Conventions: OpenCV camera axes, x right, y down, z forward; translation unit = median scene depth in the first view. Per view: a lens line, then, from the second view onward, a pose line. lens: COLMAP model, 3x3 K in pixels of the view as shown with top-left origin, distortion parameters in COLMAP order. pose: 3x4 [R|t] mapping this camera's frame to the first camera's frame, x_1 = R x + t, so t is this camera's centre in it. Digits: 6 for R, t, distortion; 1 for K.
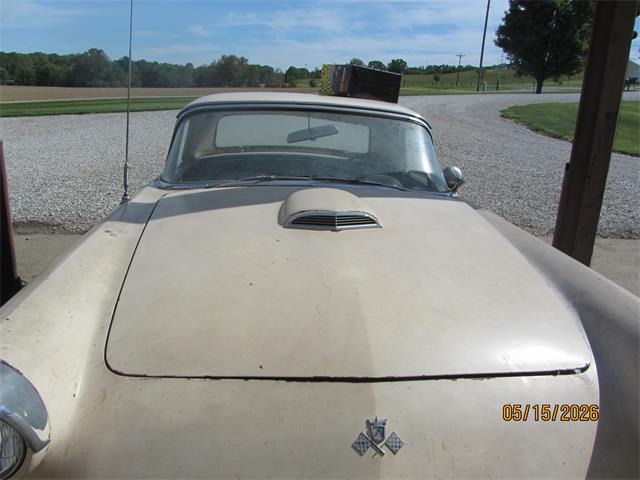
lens RADIAL K [[535.5, 0, 330.9], [0, 535.5, 241.9], [0, 0, 1]] dist [-0.031418, 0.018872]
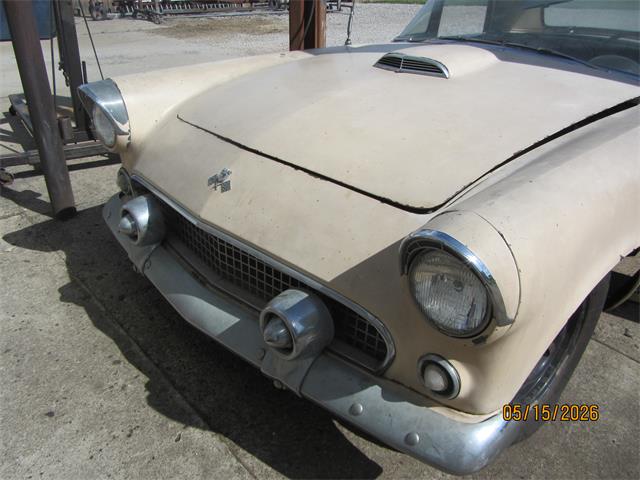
lens RADIAL K [[535.5, 0, 330.9], [0, 535.5, 241.9], [0, 0, 1]] dist [-0.031418, 0.018872]
pose [[0.634595, 0.339934, -0.694071, 0.796445], [-0.216909, 0.940316, 0.262216, 0.049862], [0.741782, -0.015851, 0.670454, 0.151752]]
